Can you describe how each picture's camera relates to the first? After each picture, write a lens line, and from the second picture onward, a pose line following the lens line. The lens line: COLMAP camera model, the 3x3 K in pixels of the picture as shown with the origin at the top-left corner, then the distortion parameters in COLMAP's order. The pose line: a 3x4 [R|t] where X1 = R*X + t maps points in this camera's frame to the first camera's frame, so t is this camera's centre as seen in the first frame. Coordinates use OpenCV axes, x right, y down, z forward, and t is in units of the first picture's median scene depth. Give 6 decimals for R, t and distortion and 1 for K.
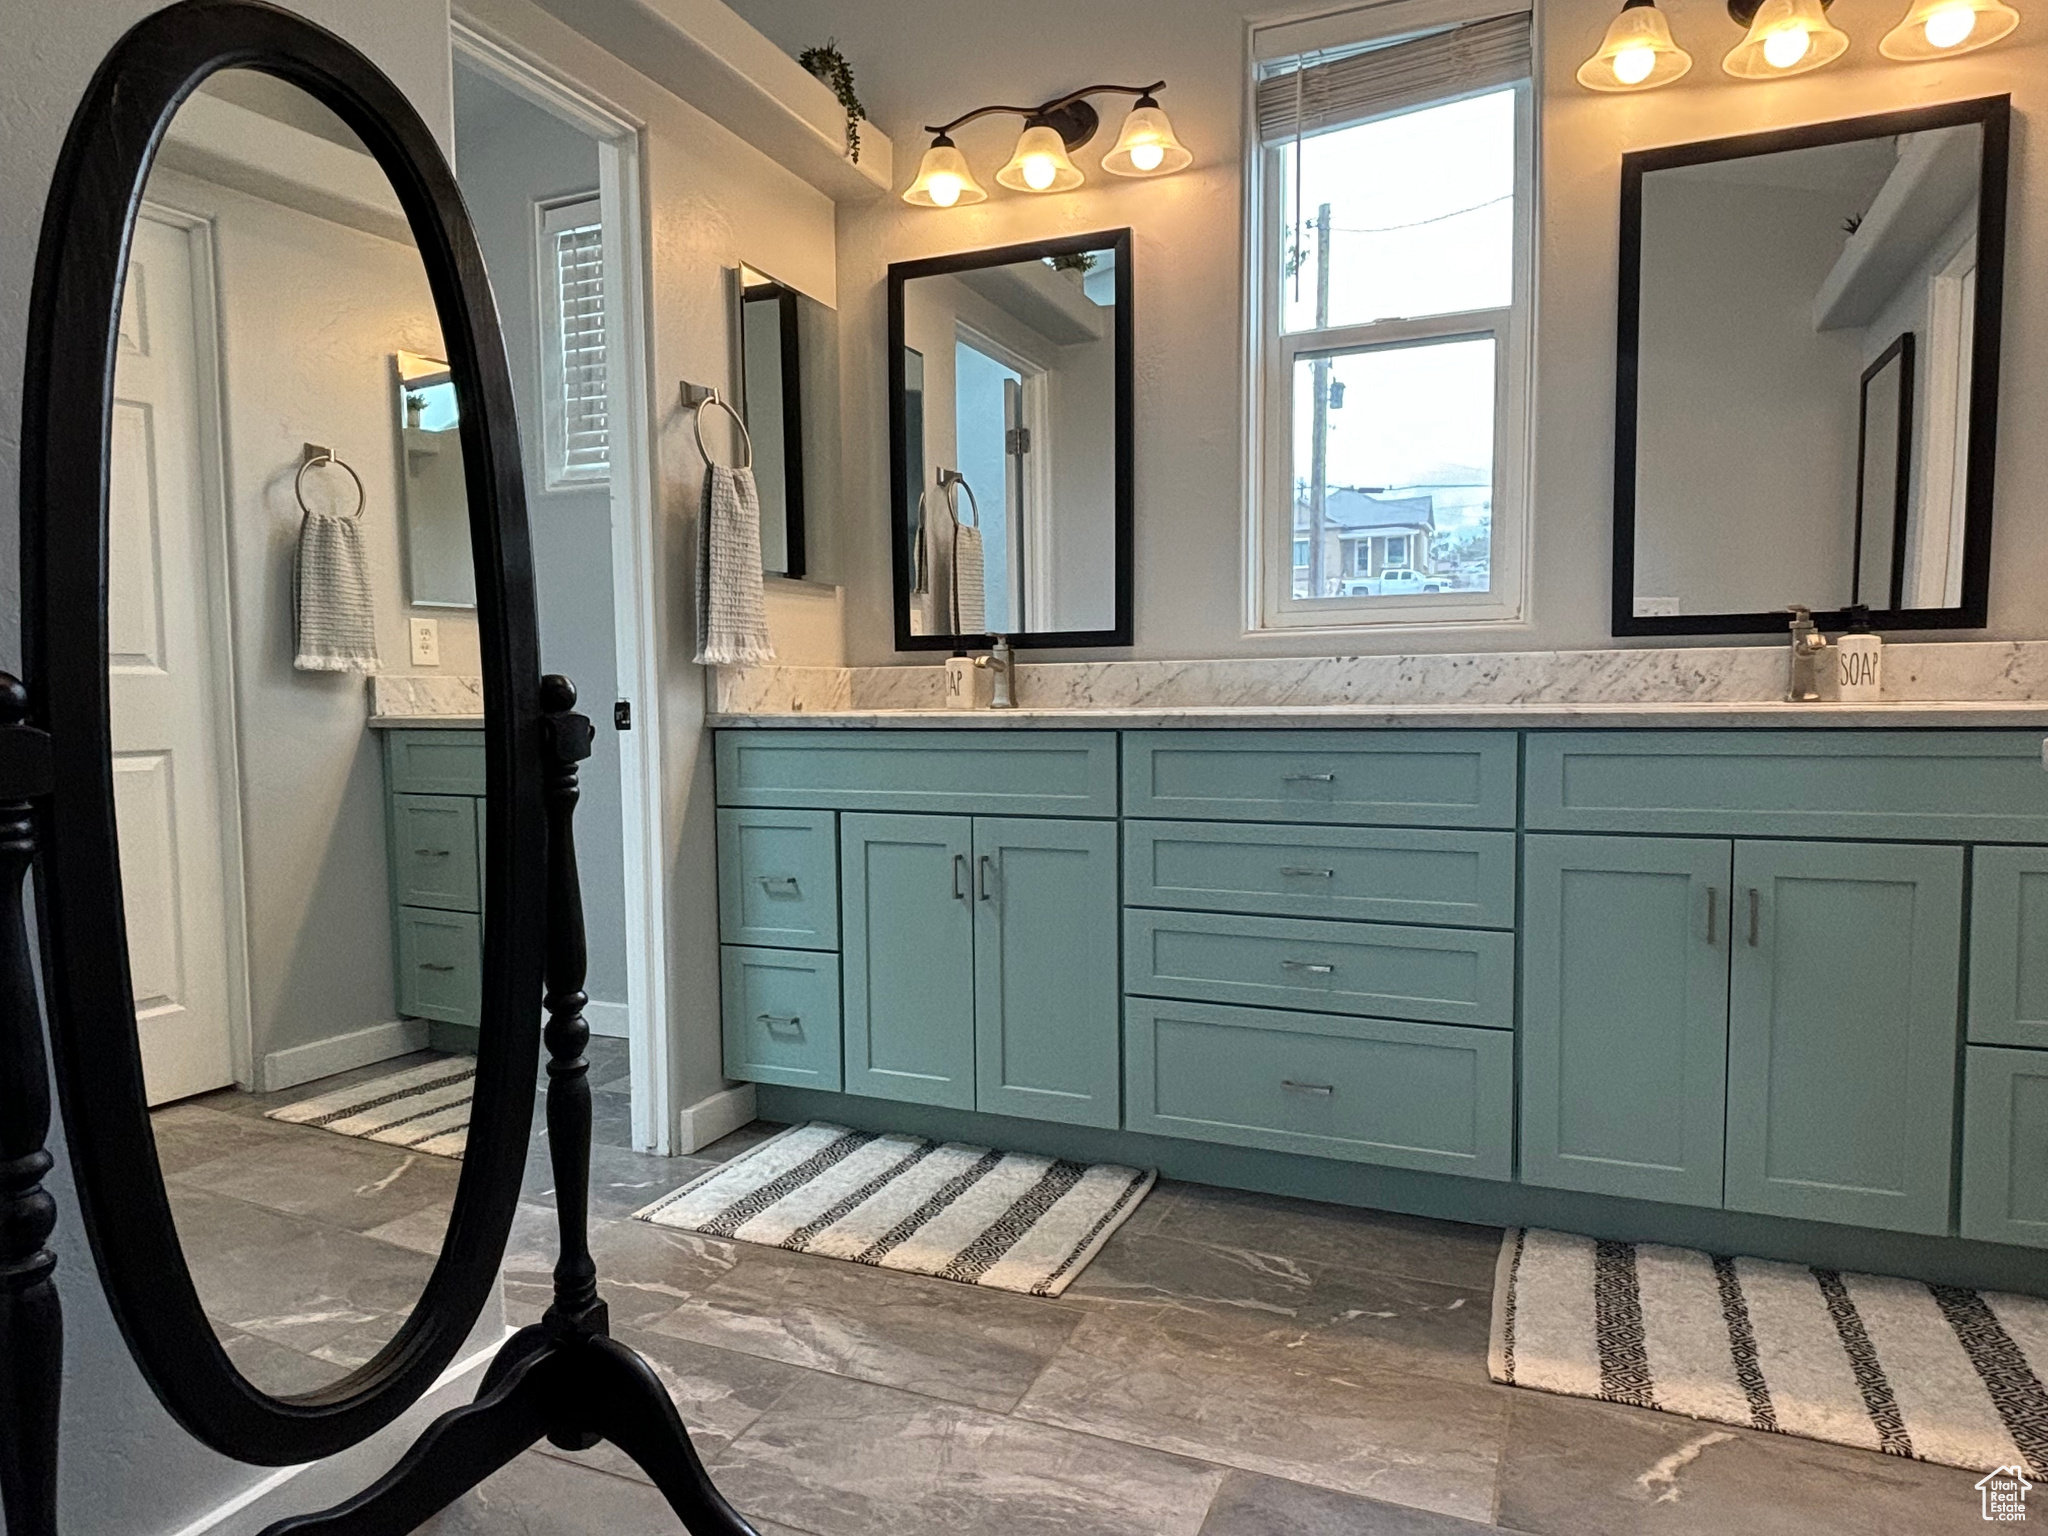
lens RADIAL K [[1282.0, 0, 1030.7], [0, 1282.0, 778.2], [0, 0, 1]] dist [0.013618, -0.015434]
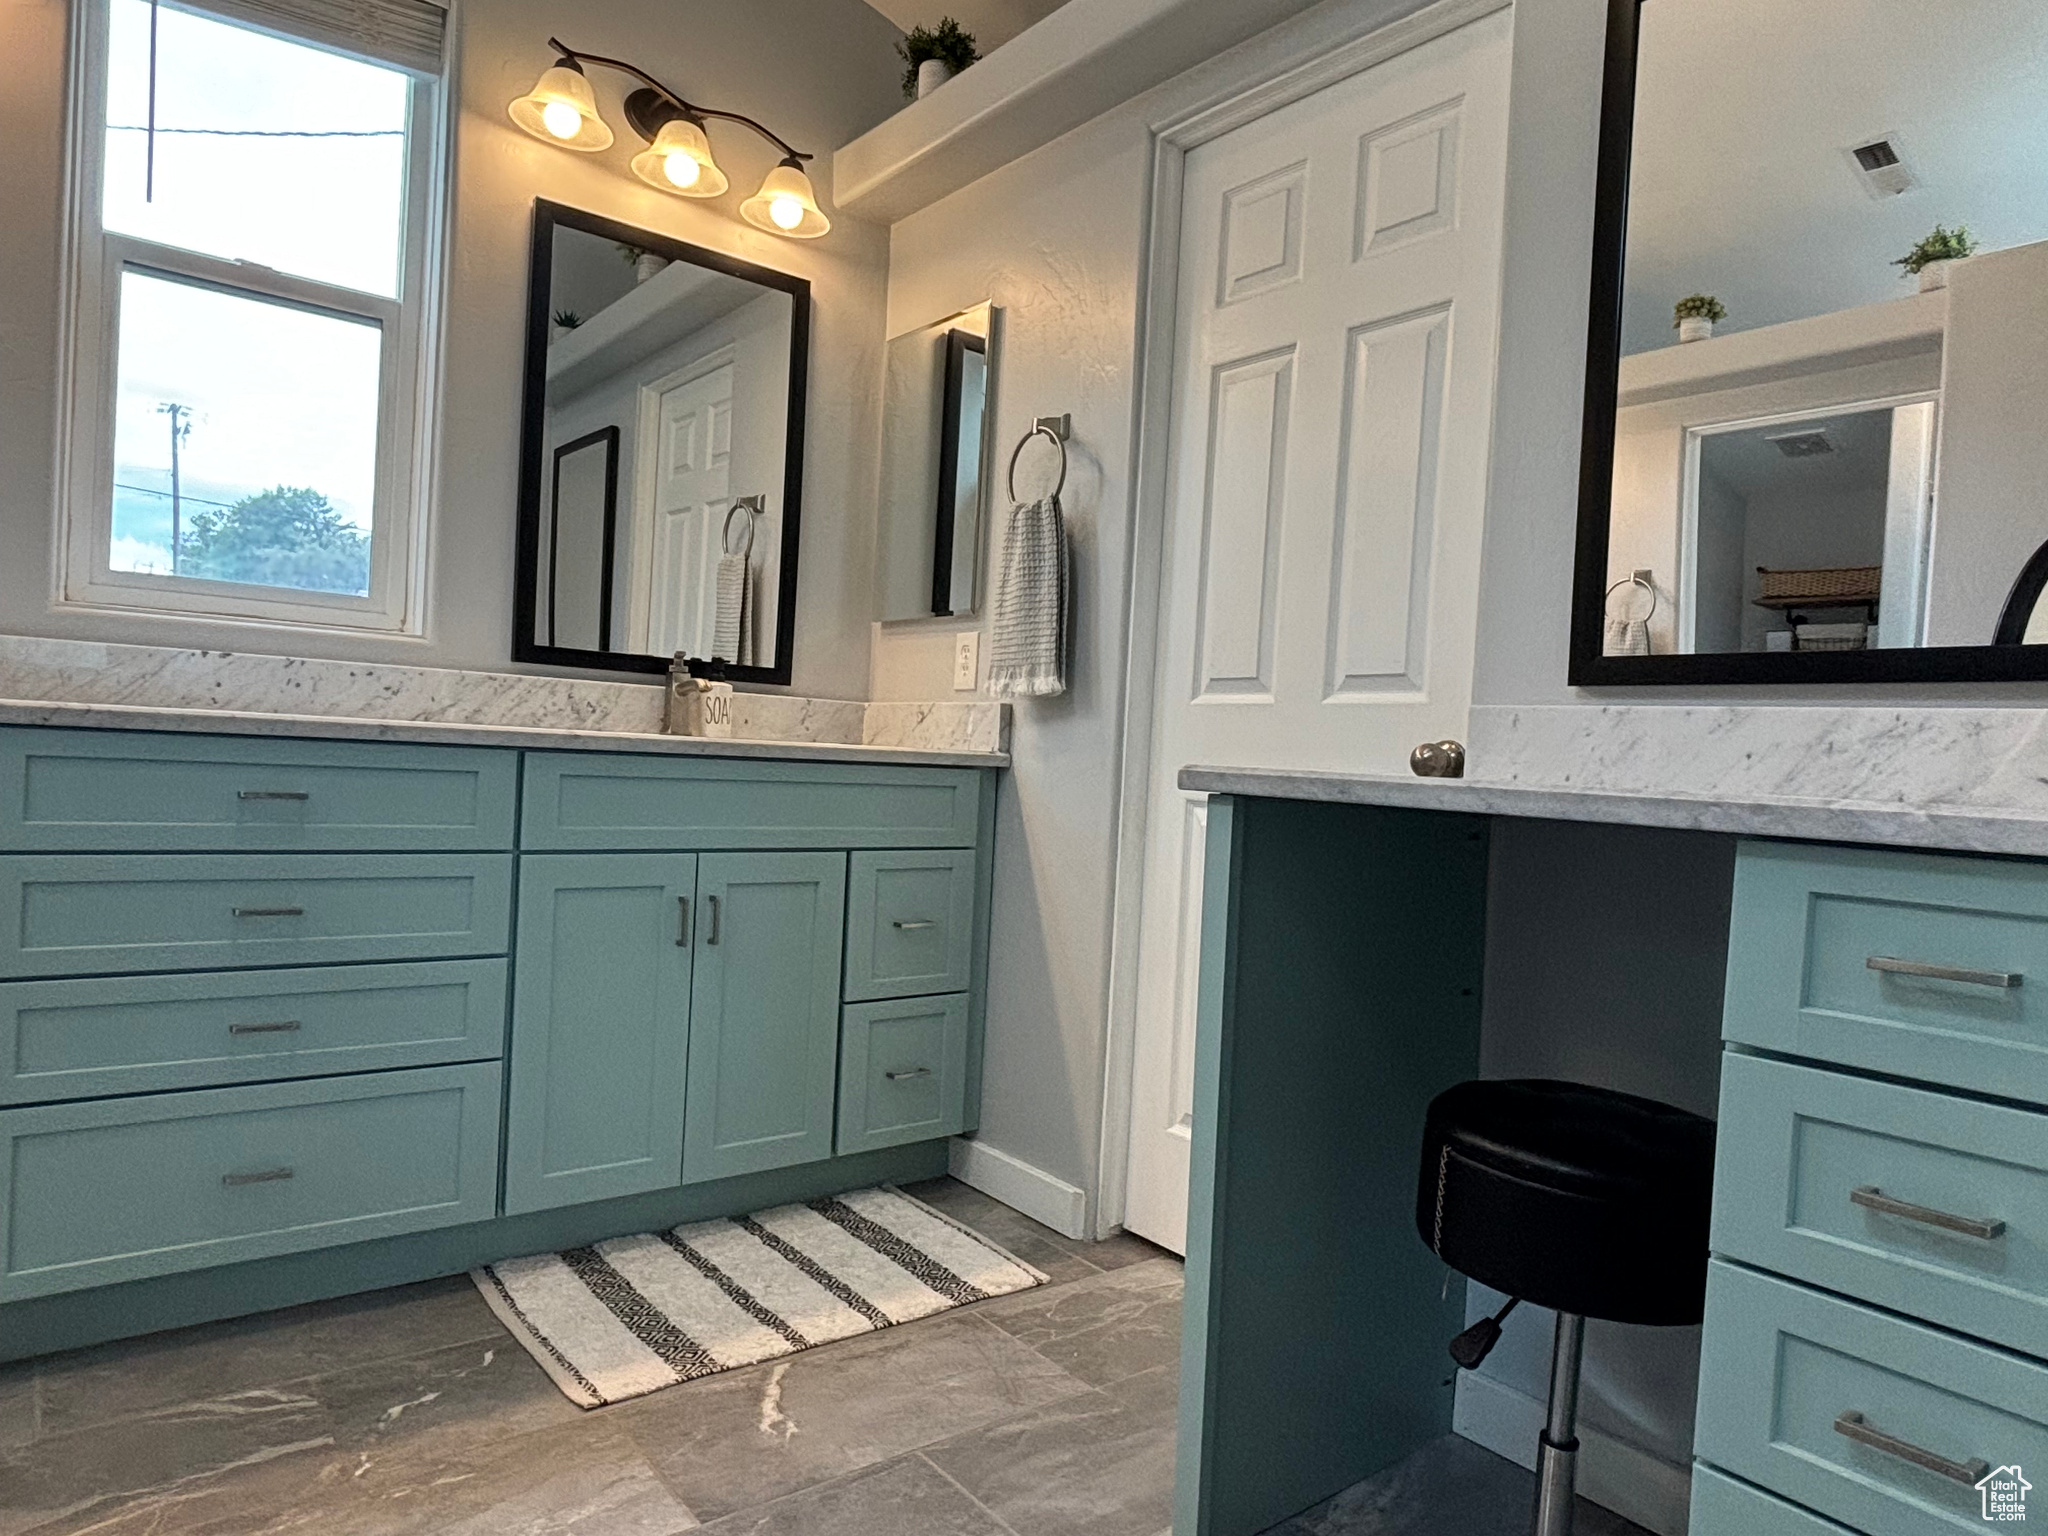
lens RADIAL K [[1282.0, 0, 1030.2], [0, 1282.0, 776.6], [0, 0, 1]] dist [0.013618, -0.015434]
pose [[0.488859, 0.023611, 0.872043, -0.283138], [-0.000520, 0.999641, -0.026775, 0.009778], [-0.872363, 0.012635, 0.488696, 0.180441]]
